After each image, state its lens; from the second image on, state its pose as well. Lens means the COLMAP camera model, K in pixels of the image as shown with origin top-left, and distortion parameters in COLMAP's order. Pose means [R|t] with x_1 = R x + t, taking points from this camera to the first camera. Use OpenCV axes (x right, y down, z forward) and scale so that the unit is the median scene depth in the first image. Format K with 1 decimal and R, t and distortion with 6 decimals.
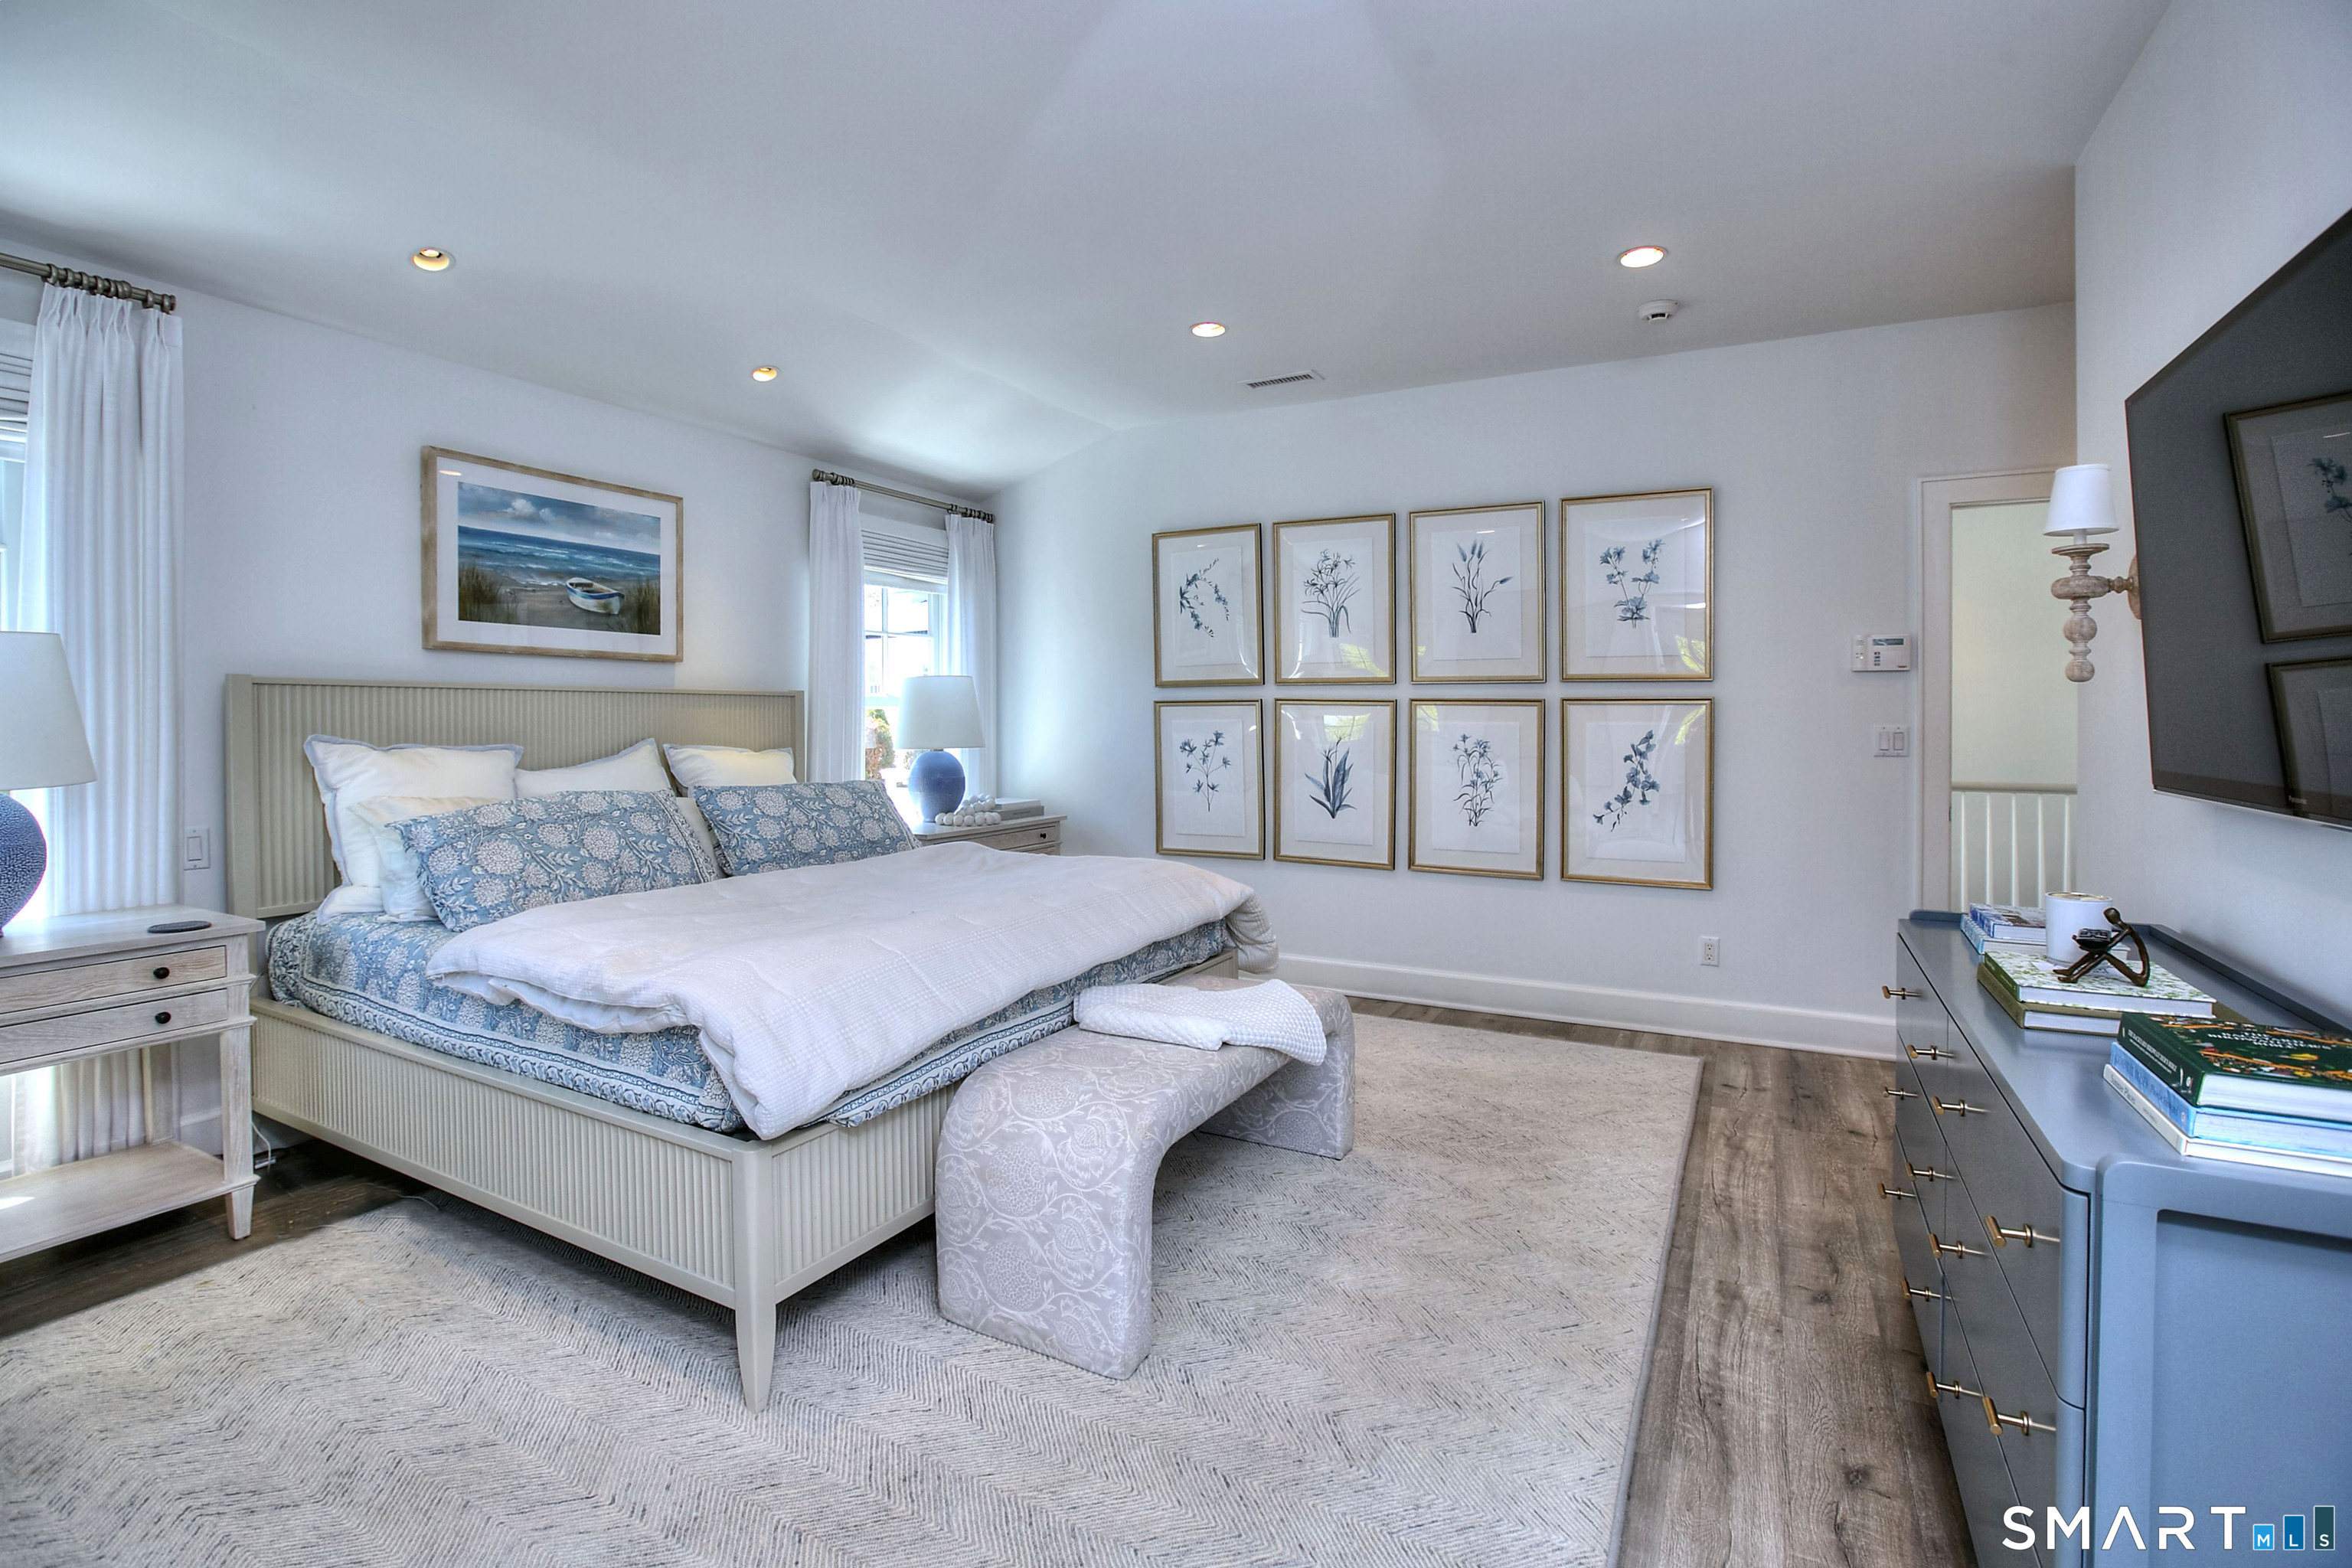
lens RADIAL K [[1088.0, 0, 1122.4], [0, 1088.0, 709.8], [0, 0, 1]] dist [-0.020258, 0.003995]
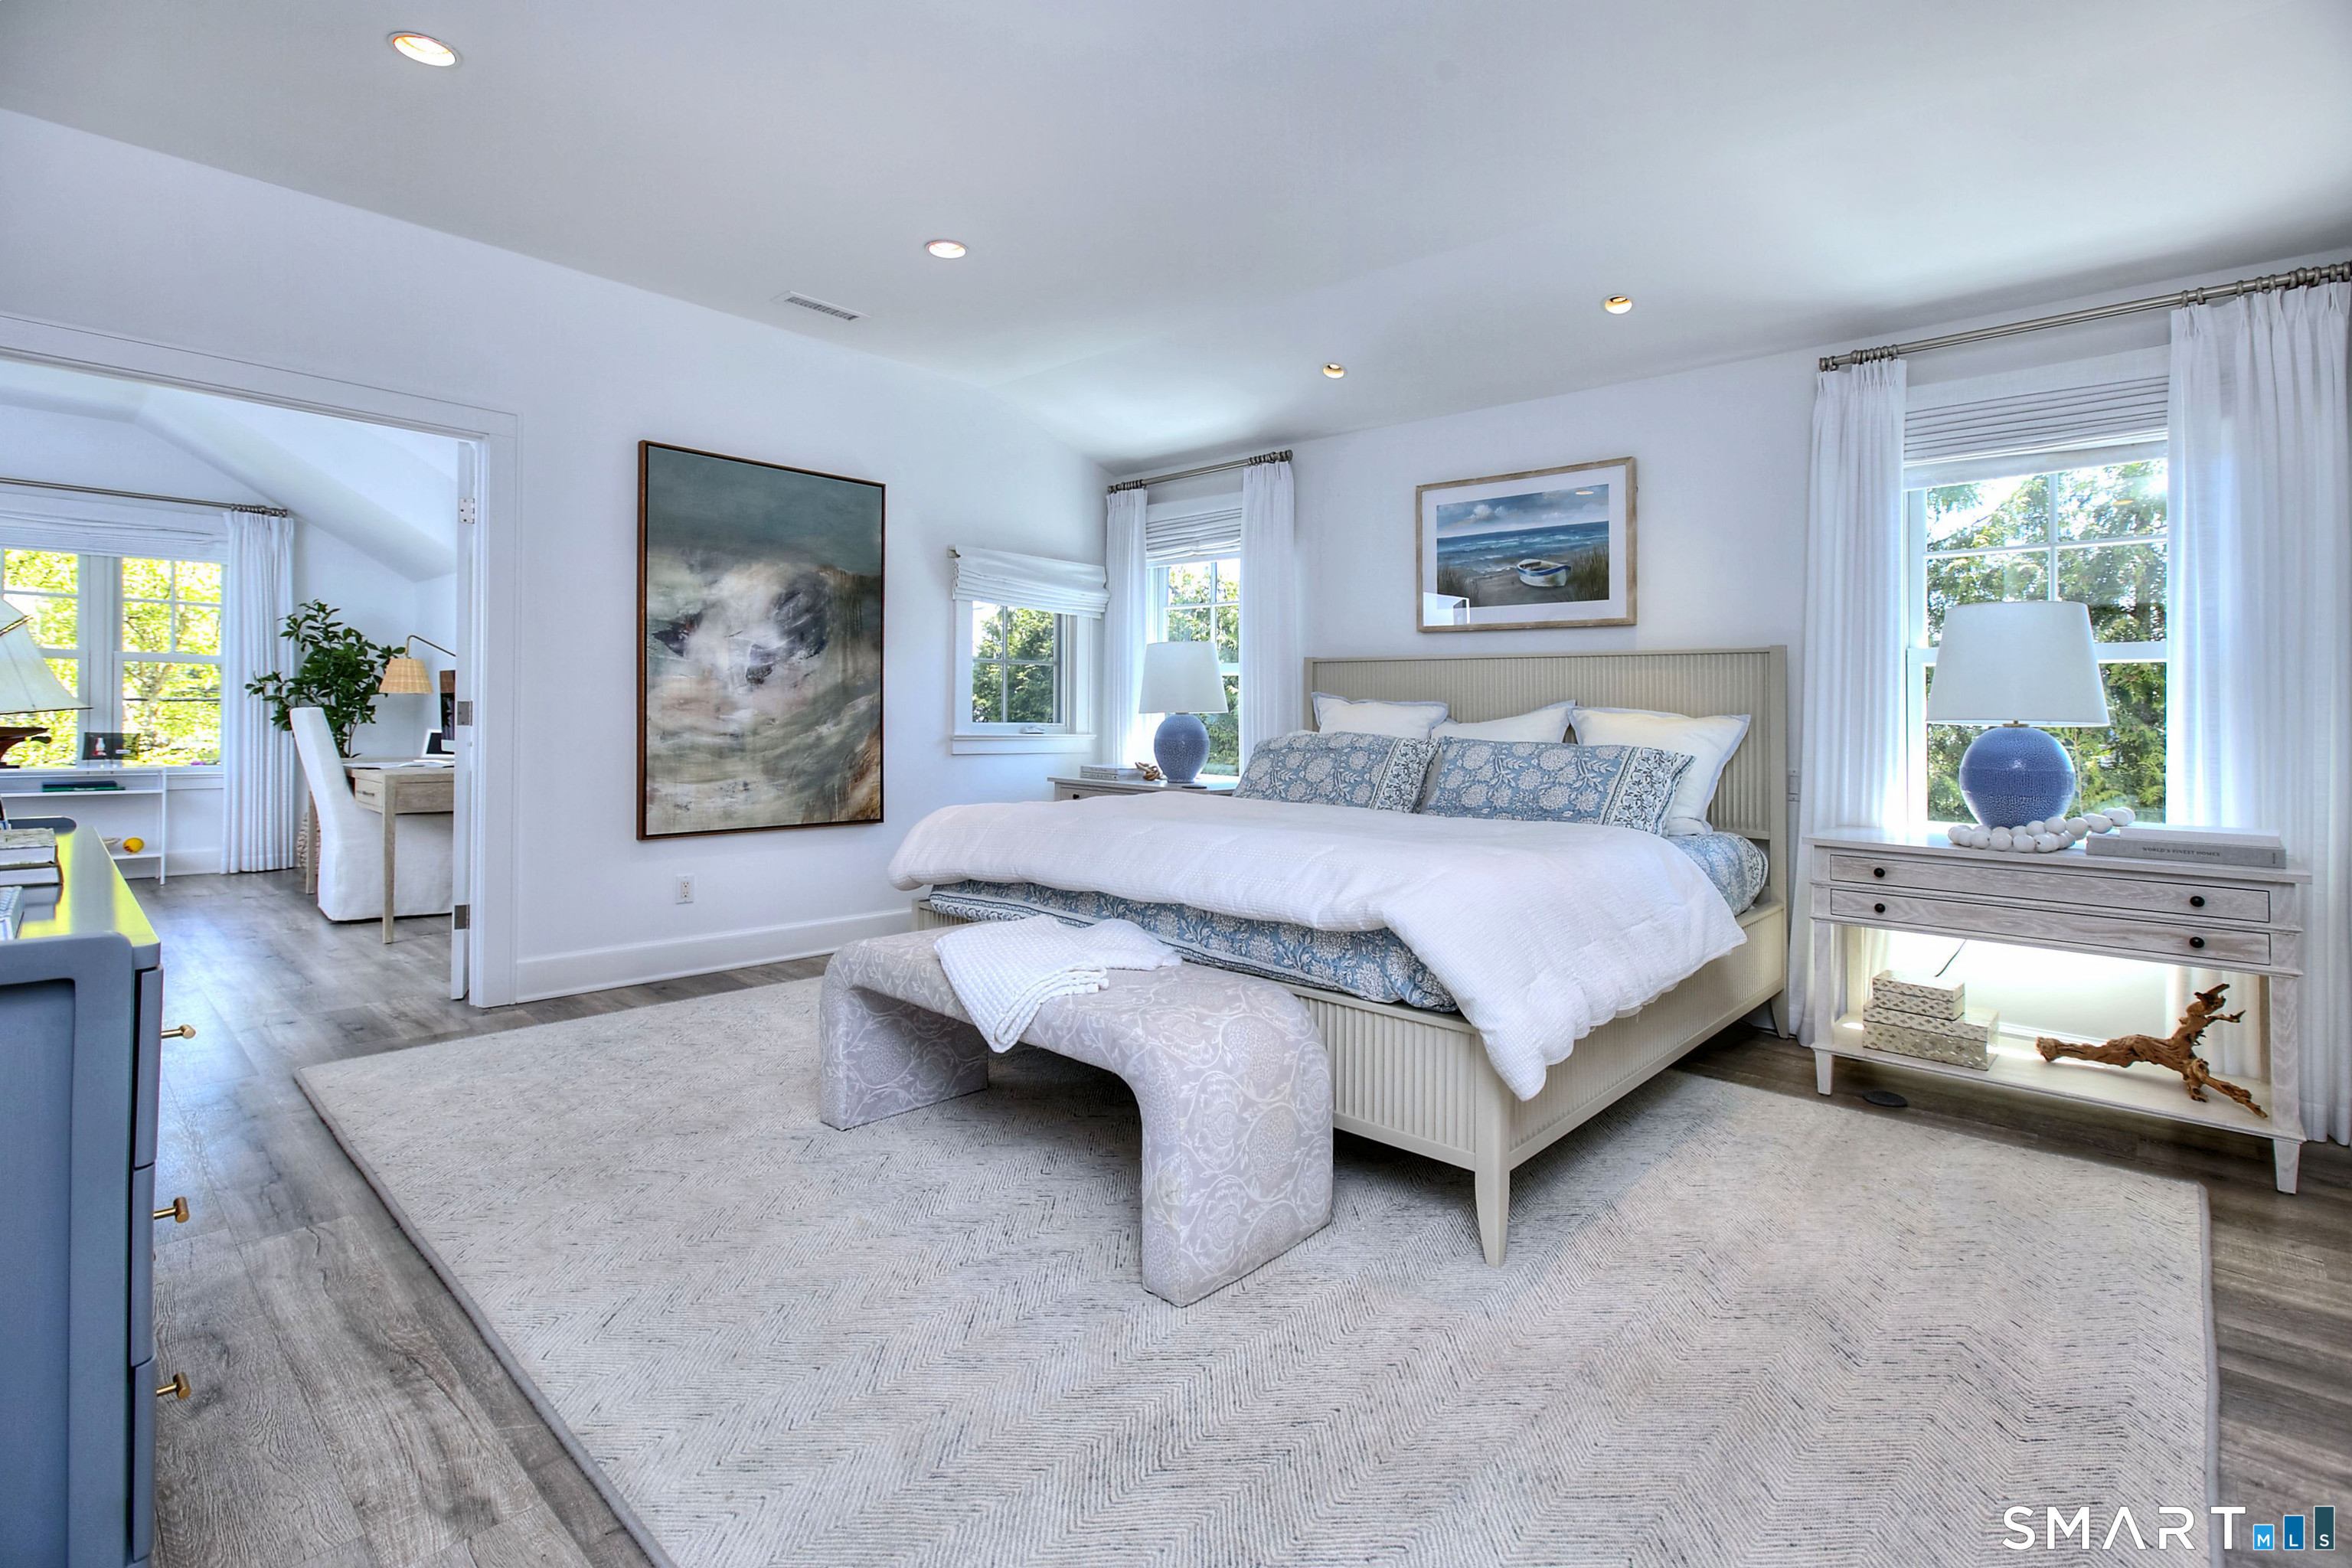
lens RADIAL K [[1088.0, 0, 1292.1], [0, 1088.0, 705.0], [0, 0, 1]] dist [-0.020258, 0.003995]
pose [[-0.159163, -0.019275, -0.987064, 0.729942], [-0.014312, 0.999749, -0.017215, 0.060353], [0.987149, 0.011387, -0.159399, 1.034667]]
